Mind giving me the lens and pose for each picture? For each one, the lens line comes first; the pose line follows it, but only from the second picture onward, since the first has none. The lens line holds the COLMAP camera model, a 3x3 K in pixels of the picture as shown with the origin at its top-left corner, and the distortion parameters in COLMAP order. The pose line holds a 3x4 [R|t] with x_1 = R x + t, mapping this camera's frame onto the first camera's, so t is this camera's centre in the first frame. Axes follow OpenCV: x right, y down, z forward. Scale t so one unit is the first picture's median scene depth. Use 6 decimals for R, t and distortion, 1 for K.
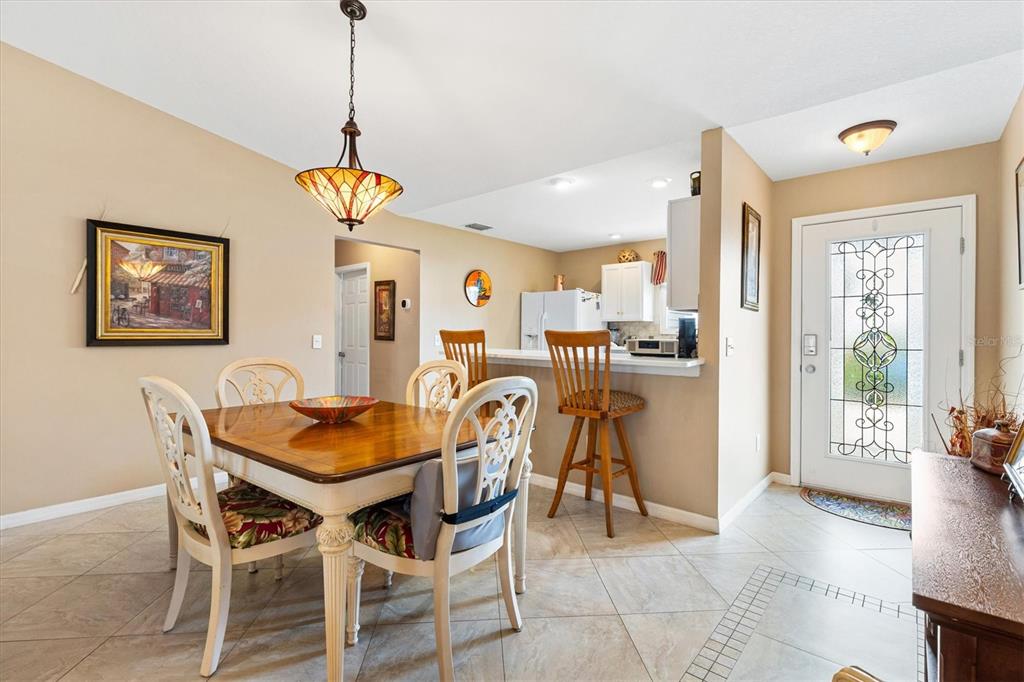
lens RADIAL K [[478.8, 0, 509.6], [0, 478.8, 338.0], [0, 0, 1]] dist [0.002414, 0.000023]
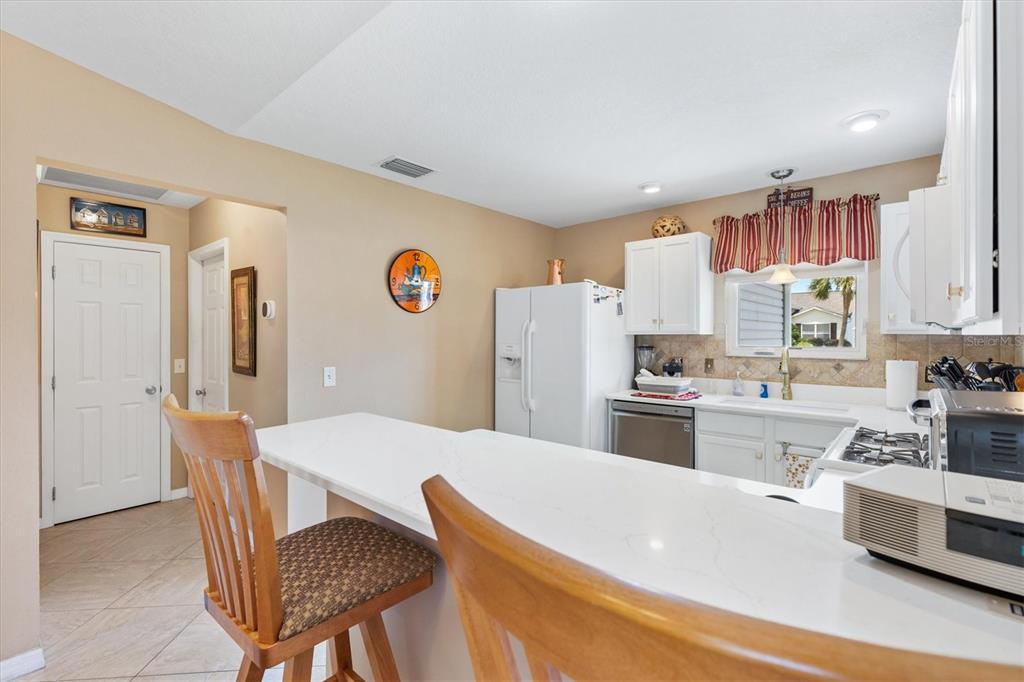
lens RADIAL K [[460.6, 0, 515.5], [0, 460.6, 337.2], [0, 0, 1]] dist [0.000939, 0.000111]
pose [[0.999944, -0.008780, 0.005945, 0.049487], [0.008772, 0.999961, 0.001347, -0.034050], [-0.005957, -0.001294, 0.999981, 0.424868]]
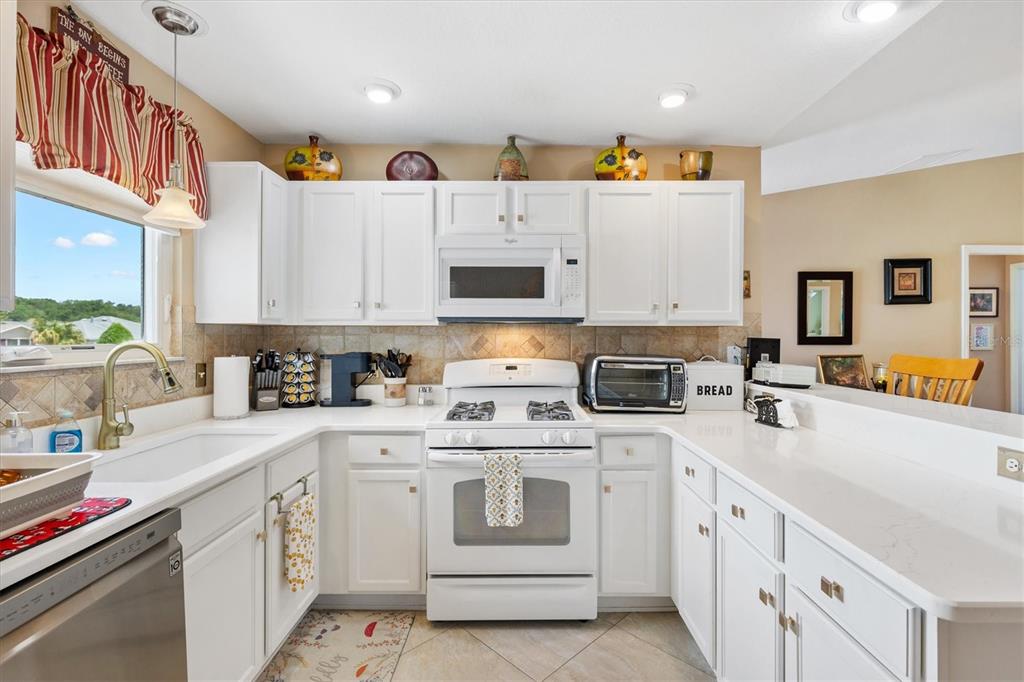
lens RADIAL K [[460.6, 0, 515.8], [0, 460.6, 338.2], [0, 0, 1]] dist [0.000939, 0.000111]
pose [[-0.657555, -0.013969, 0.753277, 0.007848], [-0.006800, 0.999897, 0.012606, -0.028335], [-0.753376, 0.003167, -0.657582, 0.938341]]
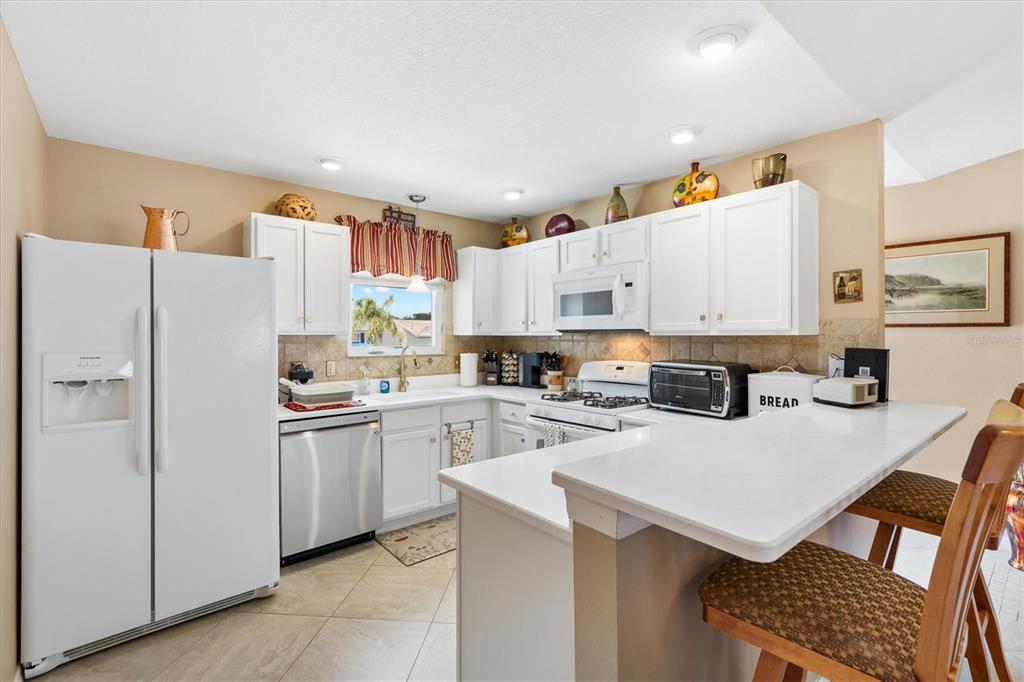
lens RADIAL K [[460.6, 0, 519.3], [0, 460.6, 339.4], [0, 0, 1]] dist [0.000939, 0.000111]
pose [[0.139174, -0.015546, 0.990146, -0.215245], [0.001693, 0.999879, 0.015461, -0.037722], [-0.990267, -0.000476, 0.139183, 0.705950]]
